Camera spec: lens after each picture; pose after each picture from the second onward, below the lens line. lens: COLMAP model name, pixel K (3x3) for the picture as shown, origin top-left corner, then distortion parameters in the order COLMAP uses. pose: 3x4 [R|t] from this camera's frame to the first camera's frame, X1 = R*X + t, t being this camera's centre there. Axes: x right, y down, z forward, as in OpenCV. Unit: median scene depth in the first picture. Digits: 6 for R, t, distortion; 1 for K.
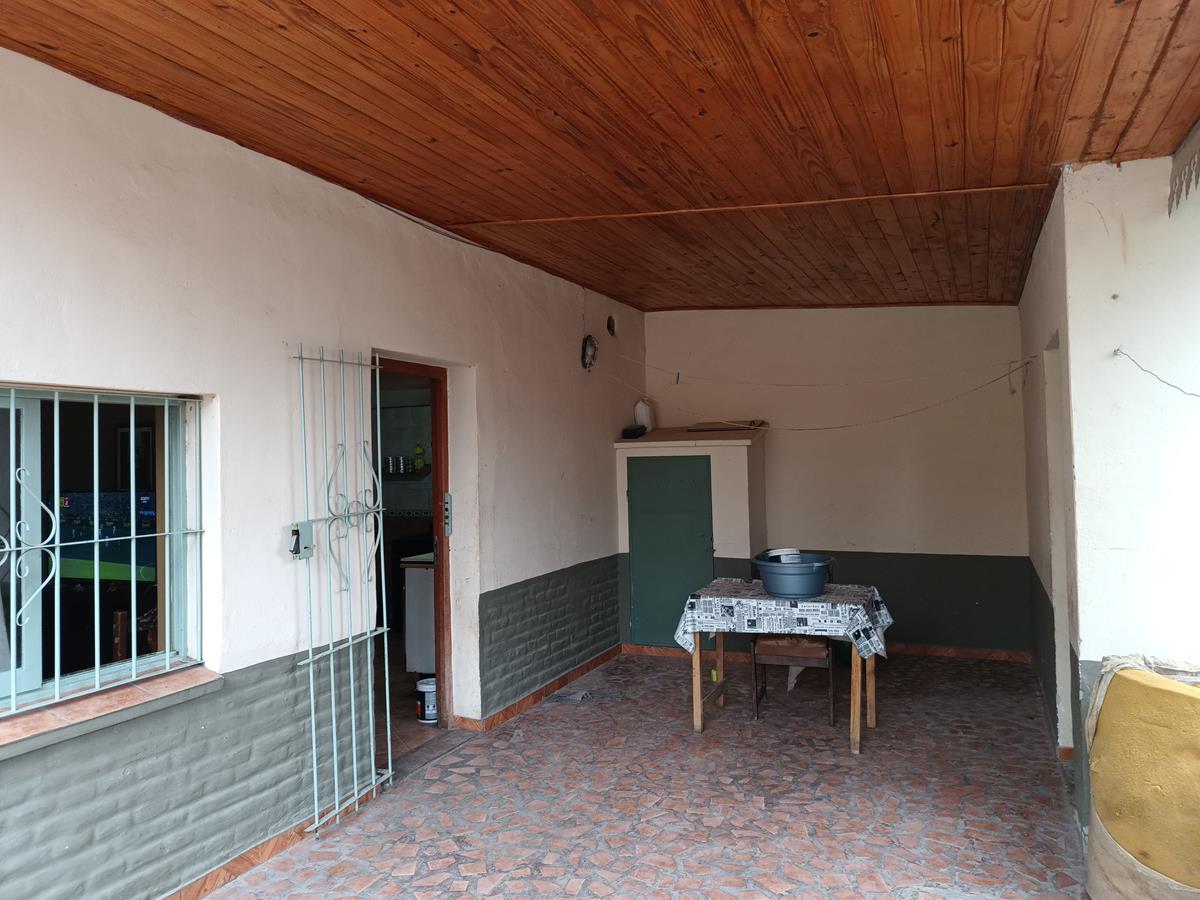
lens RADIAL K [[835.9, 0, 600.5], [0, 835.9, 427.5], [0, 0, 1]] dist [0.071865, -0.089258]
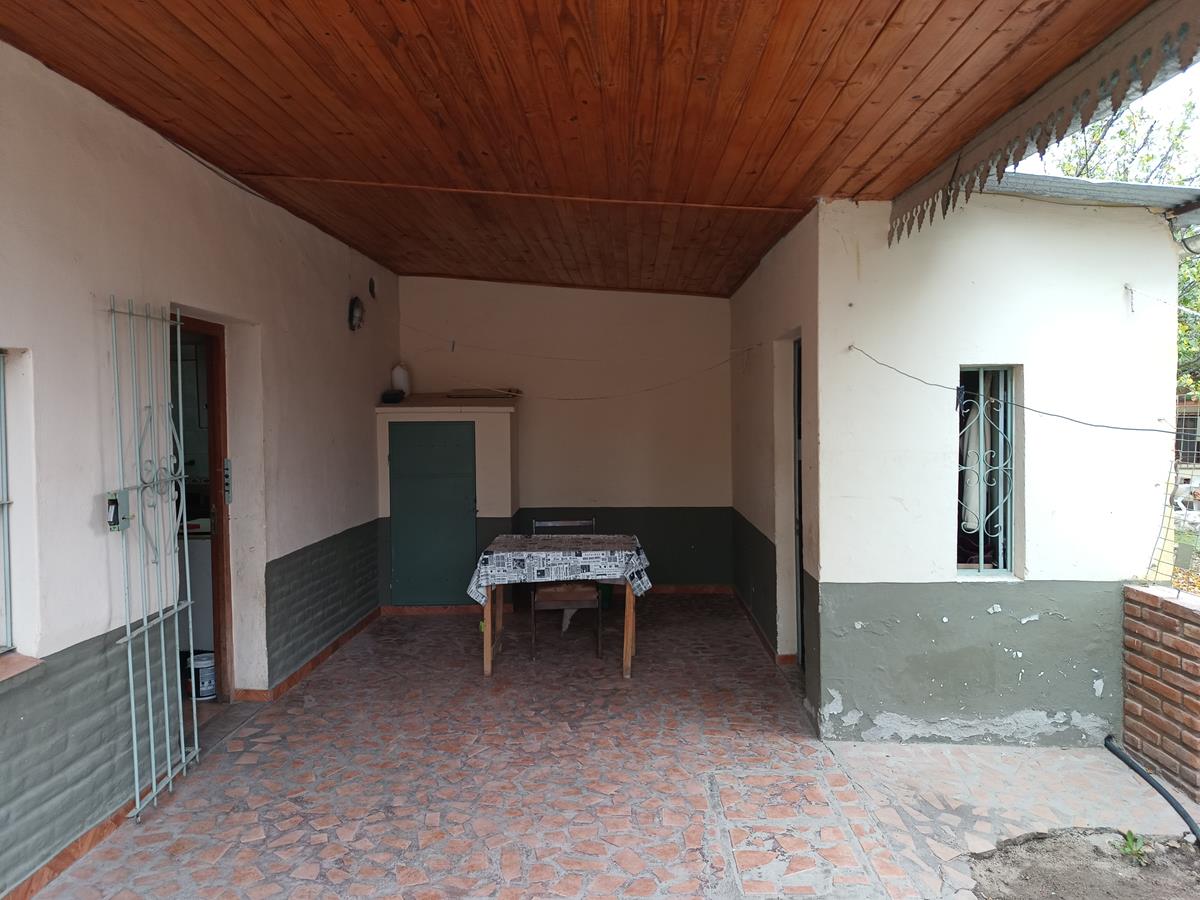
lens RADIAL K [[837.7, 0, 600.0], [0, 837.7, 423.4], [0, 0, 1]] dist [0.072409, -0.069132]
pose [[0.924291, 0.009607, 0.381567, -0.198387], [-0.024521, 0.999113, 0.034243, -0.005279], [-0.380899, -0.041007, 0.923707, -0.050415]]
